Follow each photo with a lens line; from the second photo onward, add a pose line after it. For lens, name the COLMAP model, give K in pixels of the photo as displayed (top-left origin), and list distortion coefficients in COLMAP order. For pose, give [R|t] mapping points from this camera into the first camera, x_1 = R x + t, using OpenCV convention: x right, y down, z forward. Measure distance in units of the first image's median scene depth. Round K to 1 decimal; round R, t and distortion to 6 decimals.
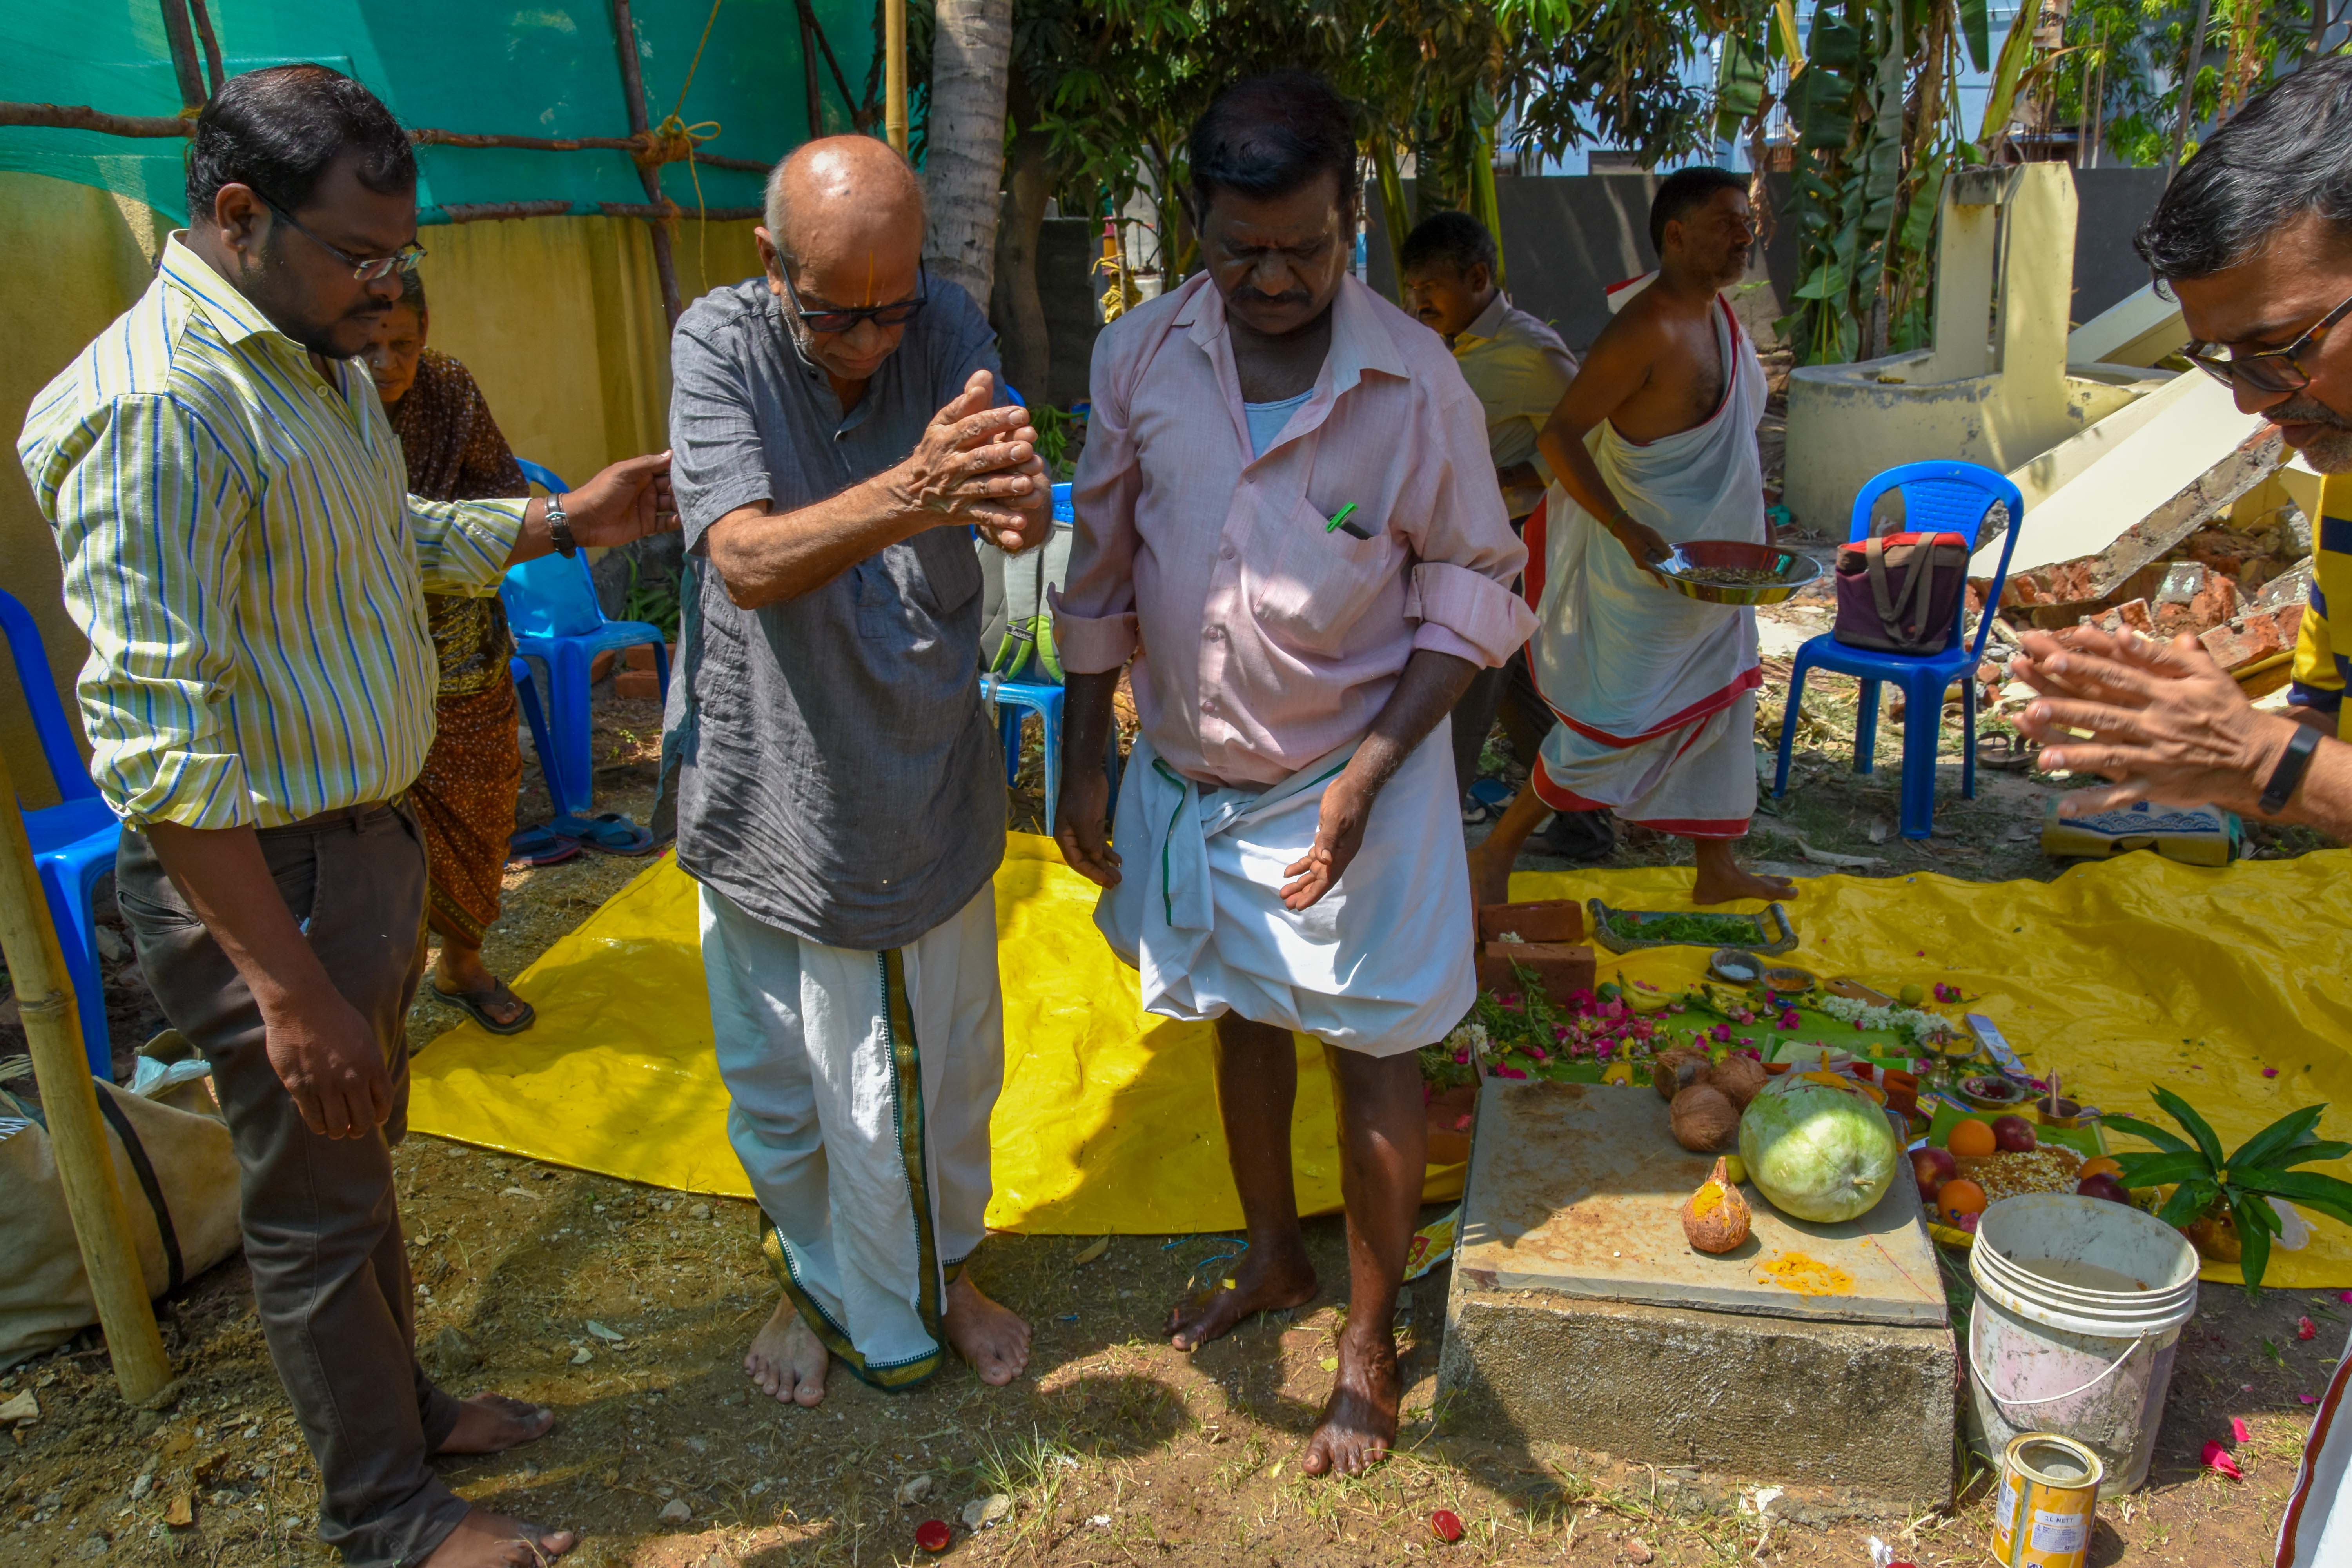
lens RADIAL K [[1865.4, 0, 1175.4], [0, 1865.4, 743.8], [0, 0, 1]] dist [-0.142201, 0.139339]
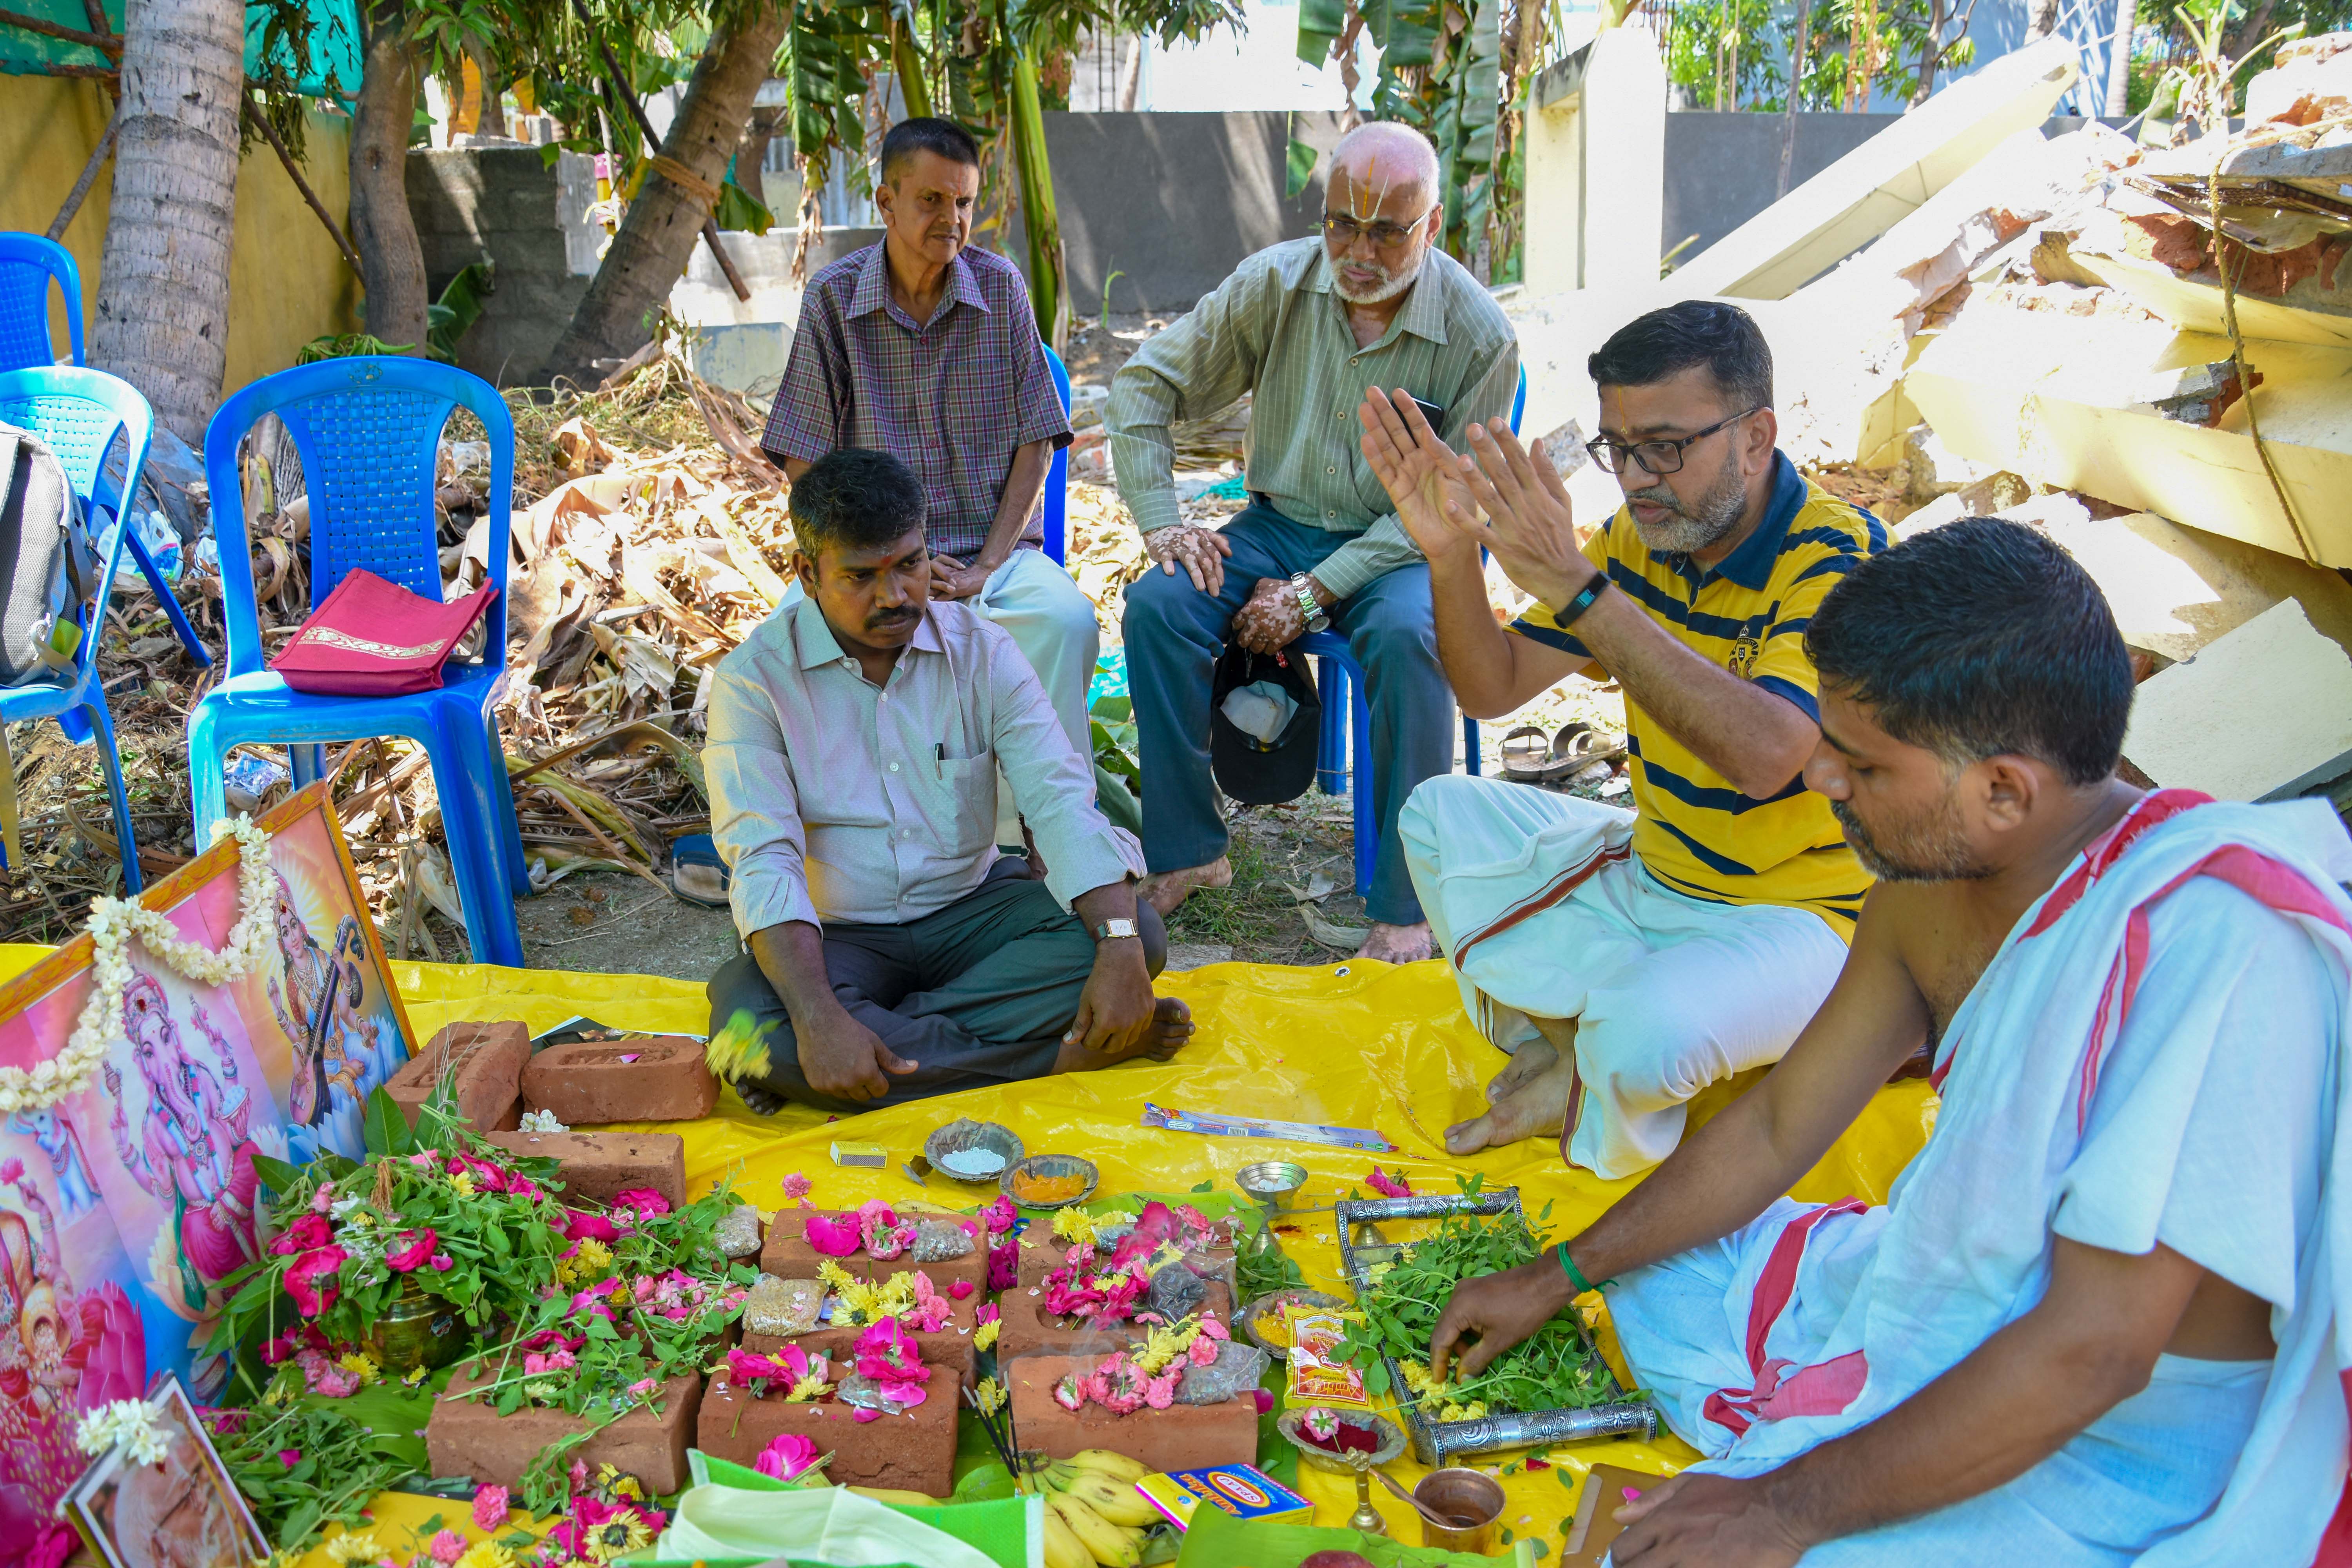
lens RADIAL K [[1858.1, 0, 1179.8], [0, 1858.1, 789.2], [0, 0, 1]] dist [-0.162150, 0.132941]
pose [[0.987272, -0.029386, 0.156304, 0.155867], [0.027454, 0.999518, 0.014505, 0.002108], [-0.156655, -0.010029, 0.987602, 0.245266]]
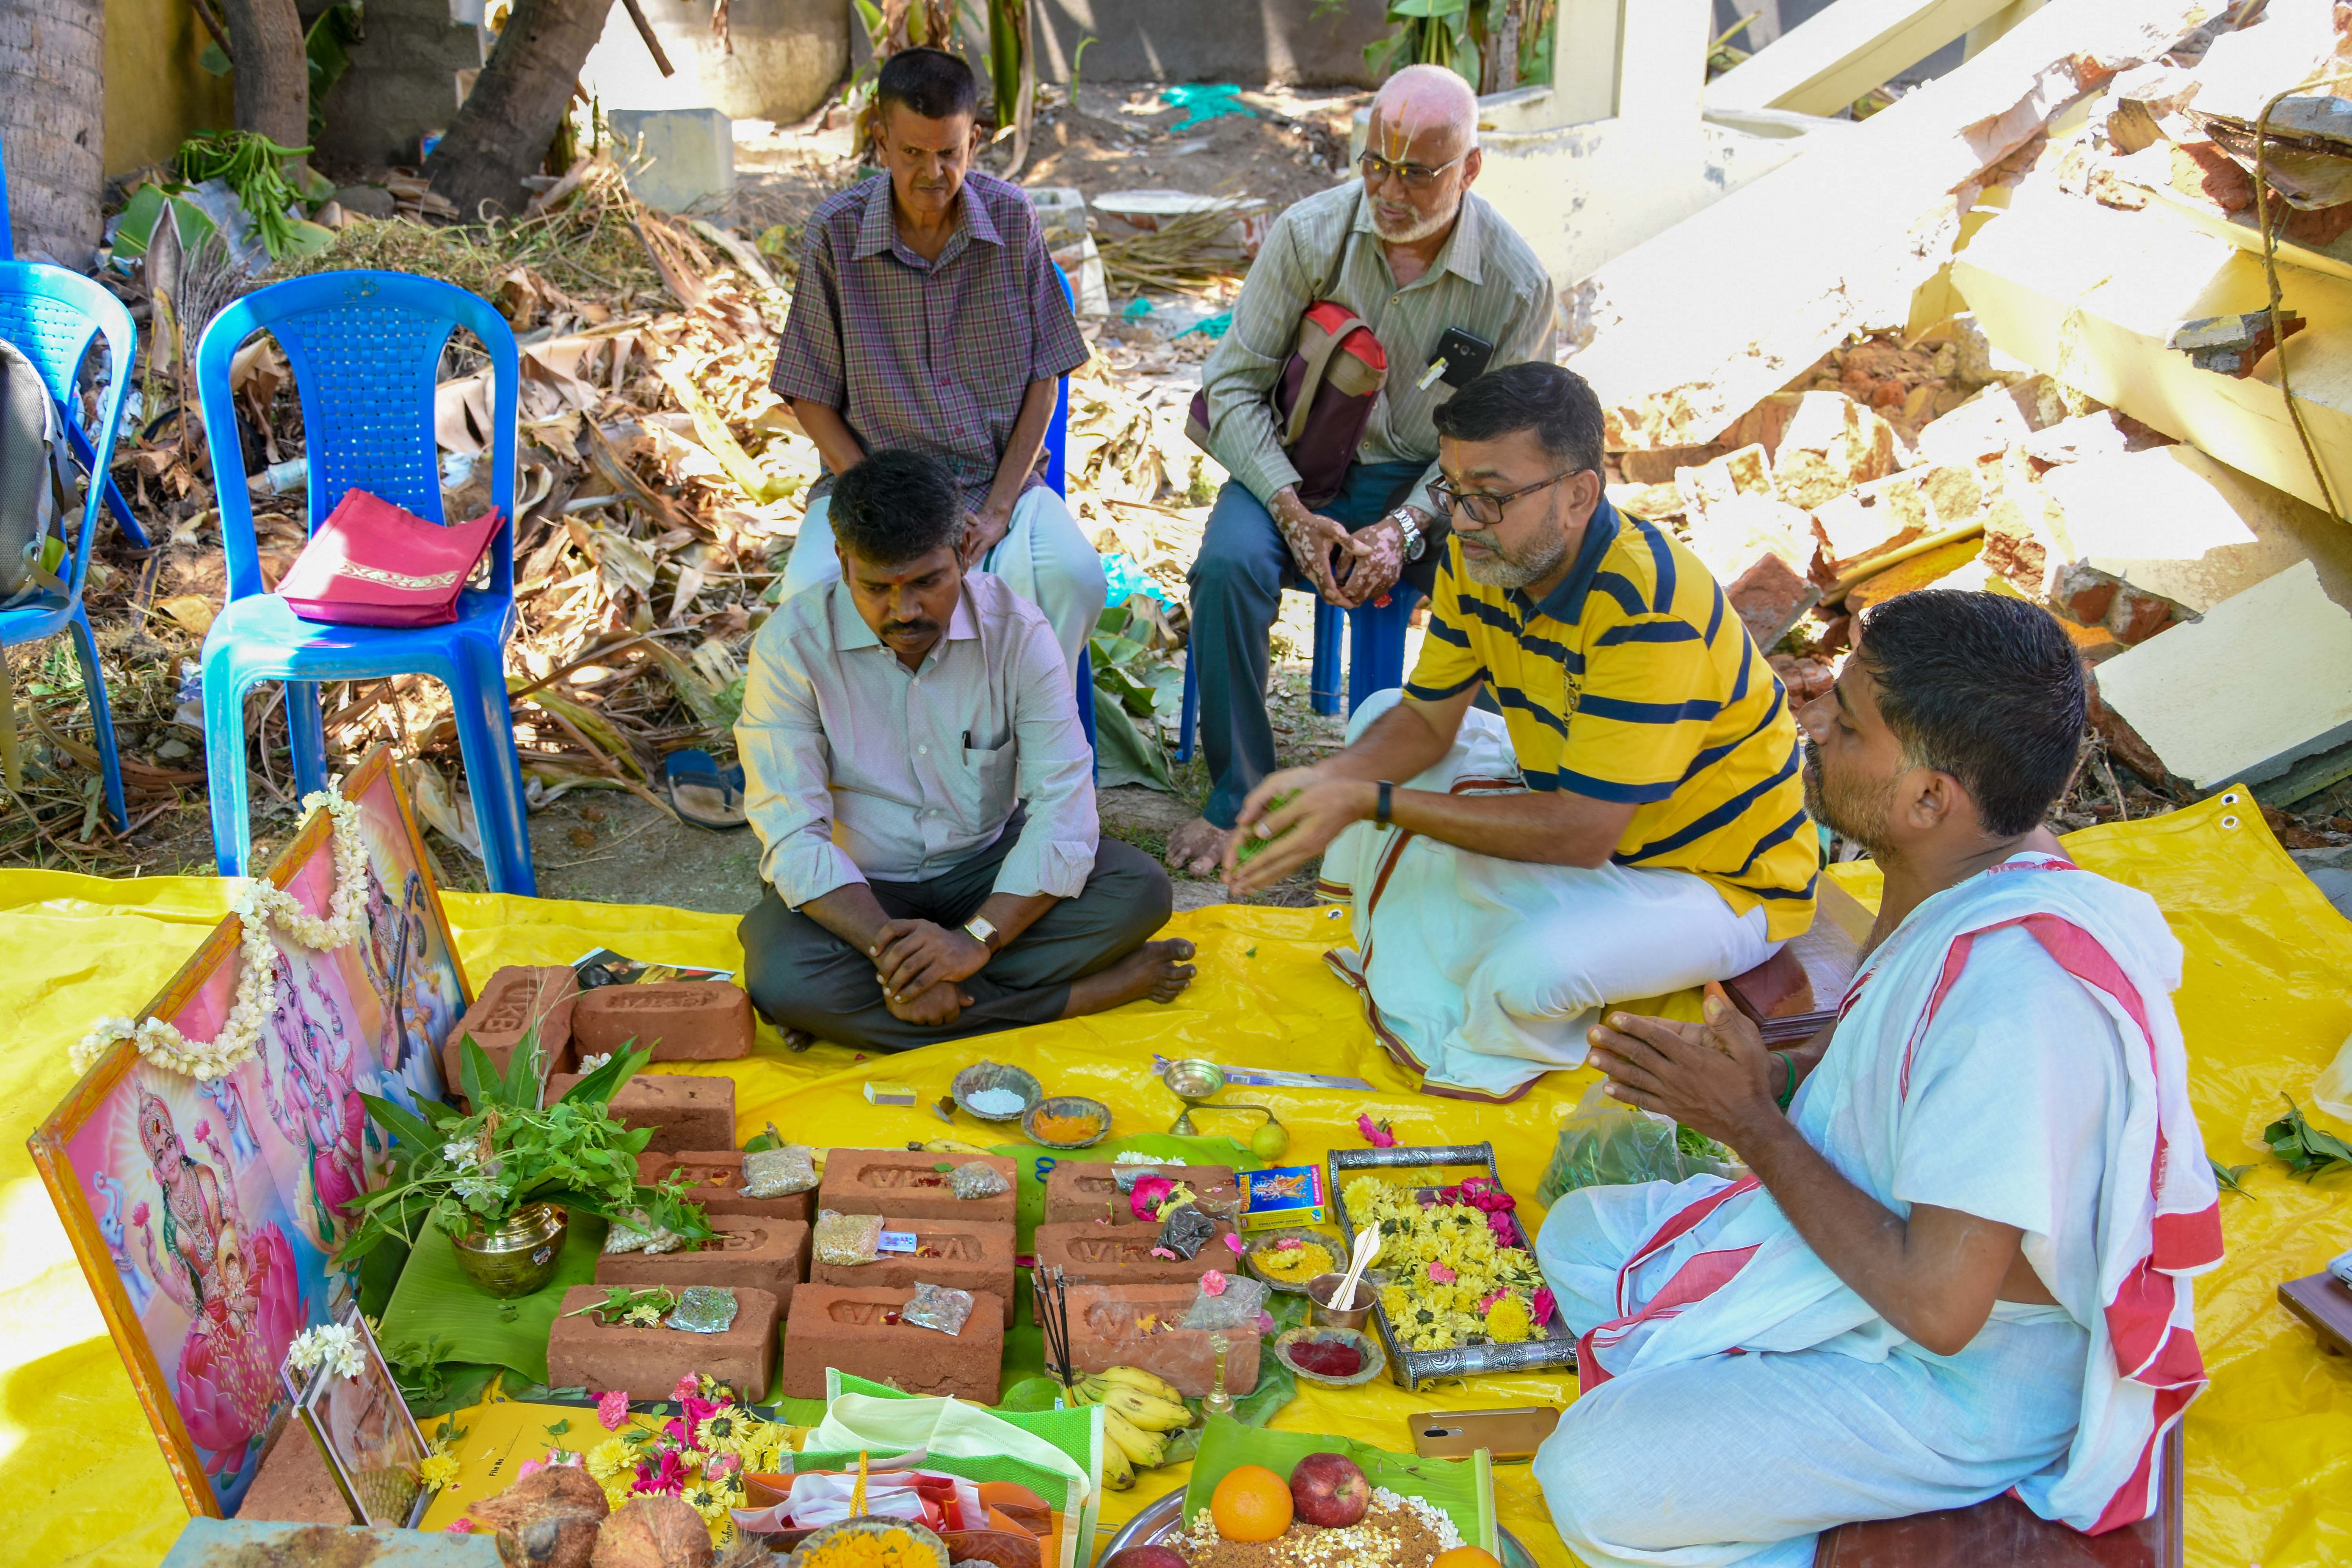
lens RADIAL K [[2181.5, 0, 1167.8], [0, 2181.5, 795.5], [0, 0, 1]] dist [-0.114316, 0.238027]
pose [[0.985110, -0.022314, 0.170471, 0.132958], [0.003853, 0.994158, 0.107870, -0.029901], [-0.171882, -0.105607, 0.979440, 0.167333]]
